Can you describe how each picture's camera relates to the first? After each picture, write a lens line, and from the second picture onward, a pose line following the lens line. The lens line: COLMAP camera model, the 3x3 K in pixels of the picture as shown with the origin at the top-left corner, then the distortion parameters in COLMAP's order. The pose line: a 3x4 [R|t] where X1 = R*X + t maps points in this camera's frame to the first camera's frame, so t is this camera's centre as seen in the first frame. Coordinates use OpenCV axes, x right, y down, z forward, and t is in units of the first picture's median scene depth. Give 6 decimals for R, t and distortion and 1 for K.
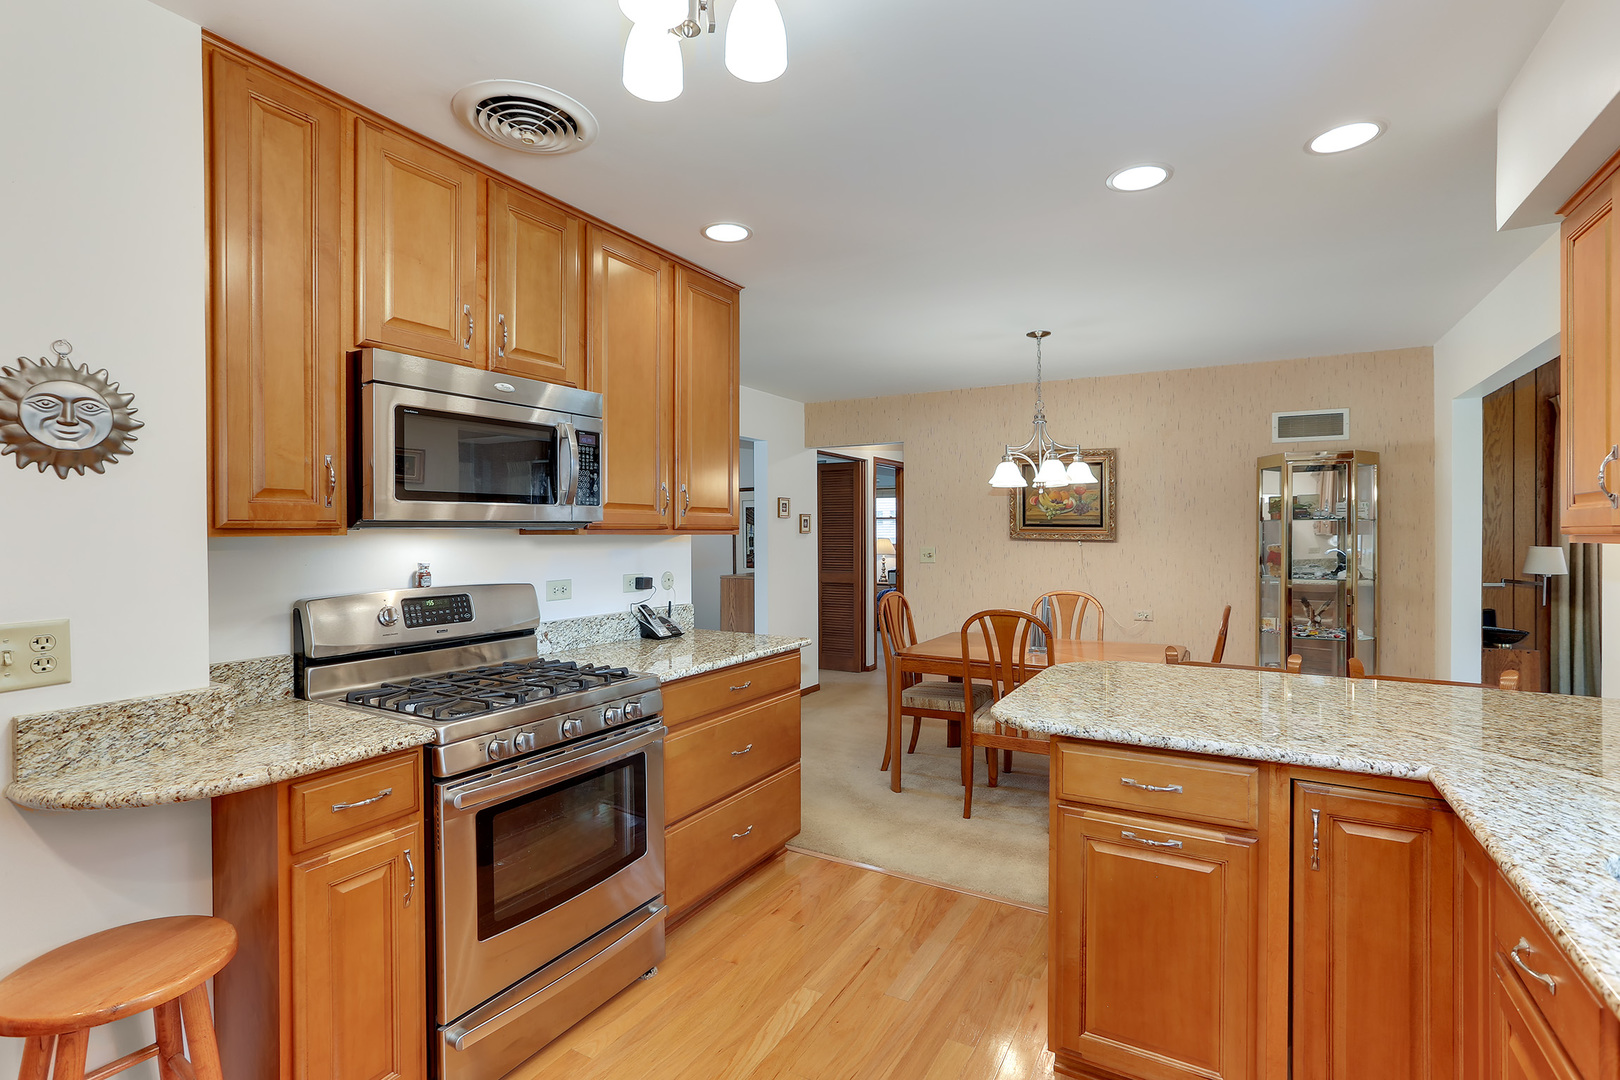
lens RADIAL K [[736.7, 0, 792.5], [0, 736.7, 532.6], [0, 0, 1]] dist [-0.031794, 0.013791]
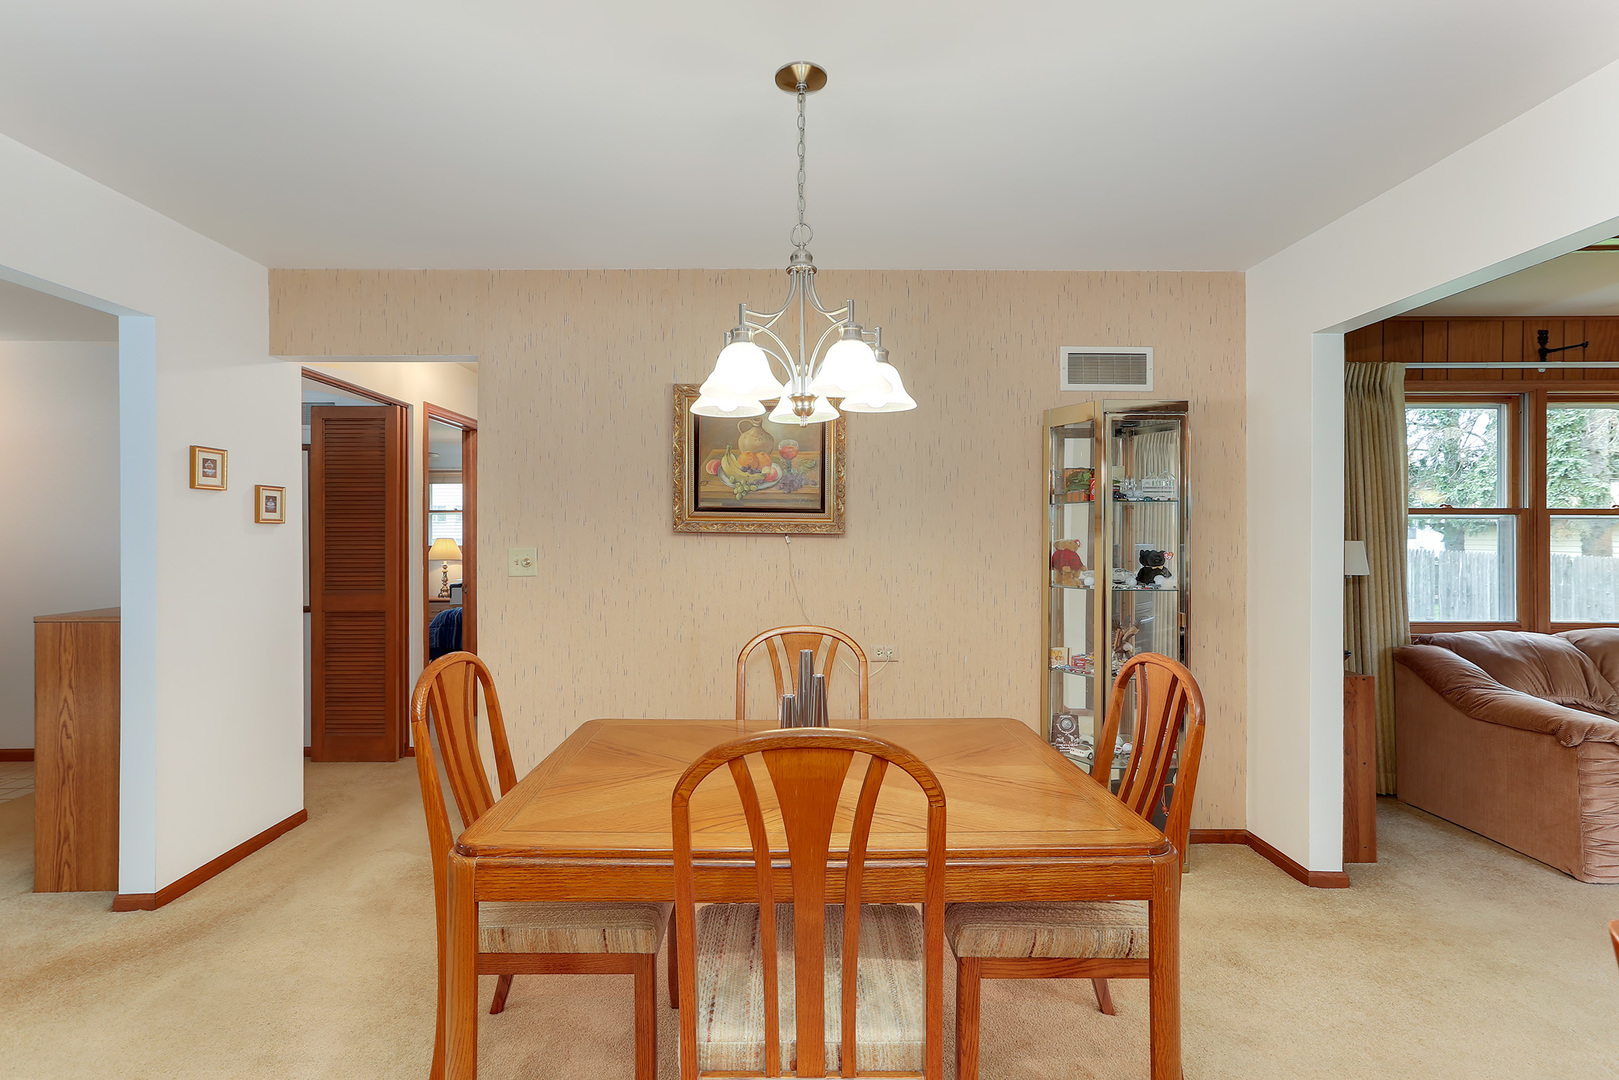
lens RADIAL K [[736.3, 0, 792.0], [0, 736.3, 532.7], [0, 0, 1]] dist [-0.031794, 0.013791]
pose [[0.847147, 0.002003, 0.531355, 0.068531], [-0.000253, 0.999994, -0.003366, 0.010657], [-0.531358, 0.002717, 0.847143, 0.465746]]
